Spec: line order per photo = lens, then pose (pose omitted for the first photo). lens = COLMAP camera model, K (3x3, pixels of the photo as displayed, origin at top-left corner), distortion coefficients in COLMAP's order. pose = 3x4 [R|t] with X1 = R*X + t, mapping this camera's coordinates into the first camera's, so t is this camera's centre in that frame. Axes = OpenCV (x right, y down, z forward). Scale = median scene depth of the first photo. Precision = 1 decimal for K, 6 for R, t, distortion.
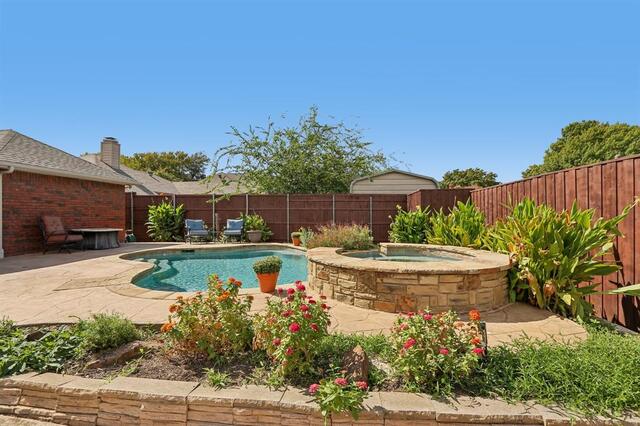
lens RADIAL K [[297.1, 0, 321.9], [0, 297.1, 215.4], [0, 0, 1]] dist [-0.017322, 0.003055]
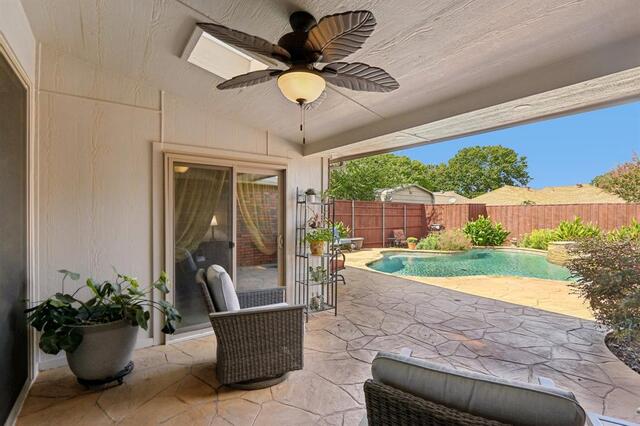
lens RADIAL K [[297.1, 0, 320.3], [0, 297.1, 213.3], [0, 0, 1]] dist [-0.017322, 0.003055]
pose [[0.744434, 0.000399, 0.667696, -0.877140], [-0.006343, 0.999959, 0.006474, -0.032621], [-0.667666, -0.009054, 0.744406, 0.306048]]
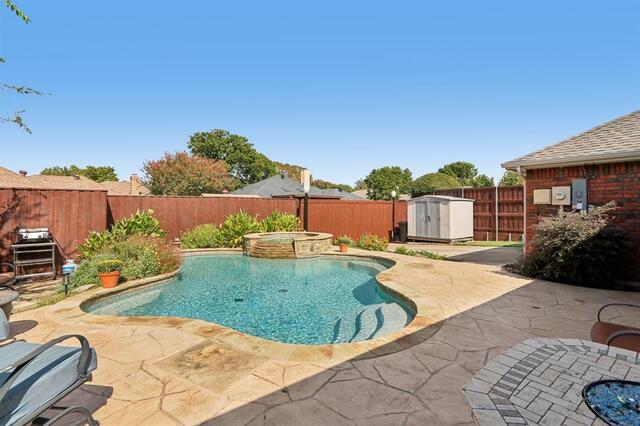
lens RADIAL K [[297.1, 0, 322.3], [0, 297.1, 211.2], [0, 0, 1]] dist [-0.017322, 0.003055]
pose [[-0.691569, -0.005263, 0.722291, -0.544293], [-0.000725, 0.999978, 0.006592, -0.022627], [-0.722310, 0.004035, -0.691557, 0.855608]]
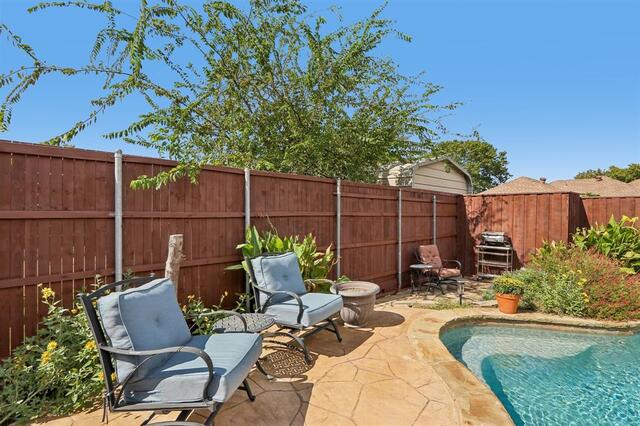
lens RADIAL K [[297.1, 0, 321.9], [0, 297.1, 209.6], [0, 0, 1]] dist [-0.017322, 0.003055]
pose [[0.665144, 0.007698, 0.746676, -0.439416], [-0.009075, 0.999956, -0.002224, -0.026880], [-0.746660, -0.005297, 0.665184, 0.729782]]
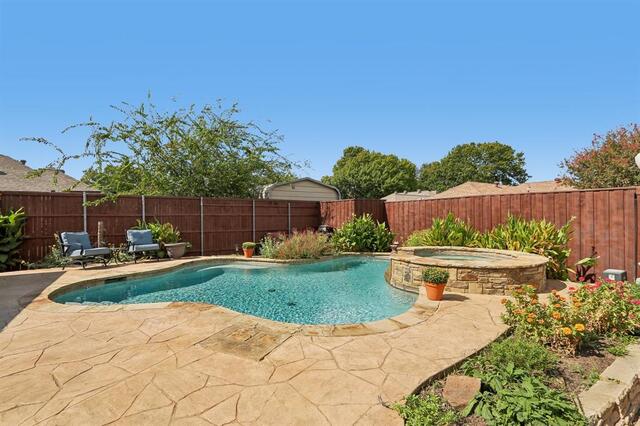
lens RADIAL K [[297.1, 0, 323.7], [0, 297.1, 219.3], [0, 0, 1]] dist [-0.017322, 0.003055]
pose [[0.770214, -0.013198, 0.637648, -0.378899], [0.005261, 0.999883, 0.014340, -0.018838], [-0.637763, -0.007690, 0.770194, 0.132157]]
